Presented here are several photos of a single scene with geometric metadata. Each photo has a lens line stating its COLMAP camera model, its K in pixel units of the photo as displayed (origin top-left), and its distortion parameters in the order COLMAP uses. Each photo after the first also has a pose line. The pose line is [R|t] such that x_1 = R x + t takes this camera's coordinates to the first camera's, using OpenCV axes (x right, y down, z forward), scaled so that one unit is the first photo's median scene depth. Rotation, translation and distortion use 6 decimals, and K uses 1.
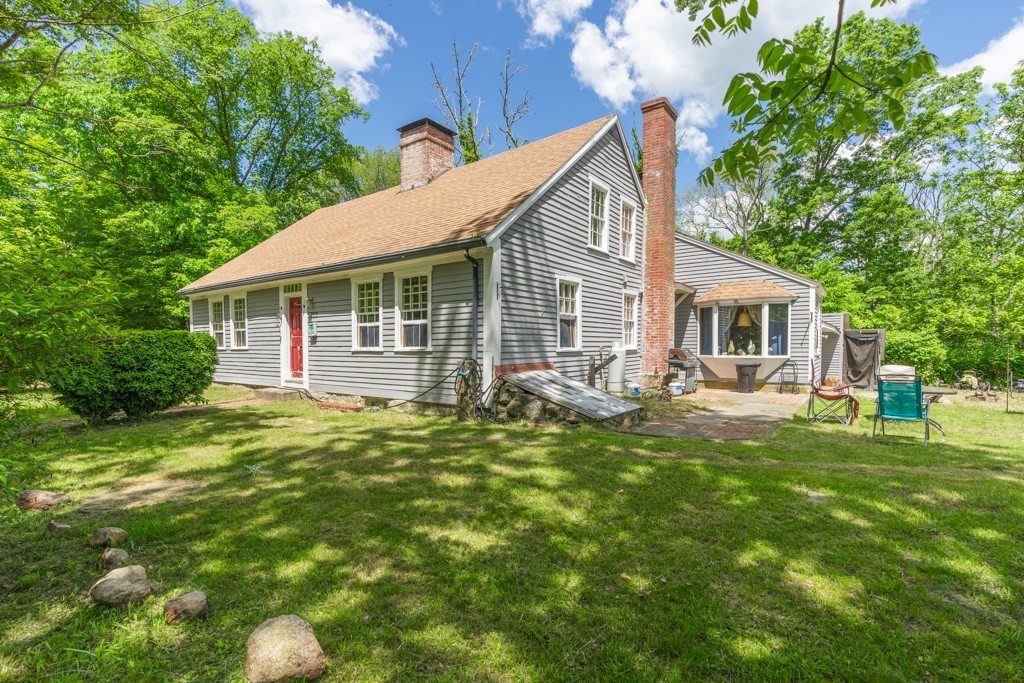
lens RADIAL K [[472.9, 0, 512.0], [0, 472.9, 341.5], [0, 0, 1]] dist [-0.001679, 0.000142]
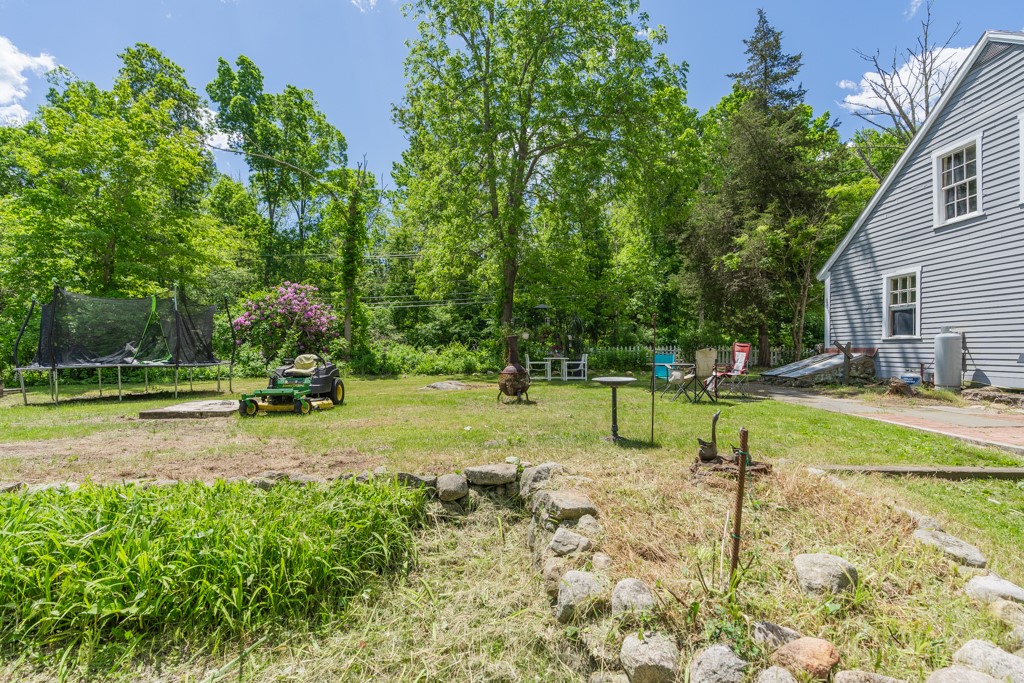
lens RADIAL K [[464.9, 0, 512.0], [0, 464.9, 341.5], [0, 0, 1]] dist [-0.003021, -0.000016]
pose [[-0.804521, -0.014279, -0.593752, 1.423350], [-0.007204, 0.999872, -0.014285, 0.048035], [0.593880, -0.007215, -0.804521, 1.269029]]
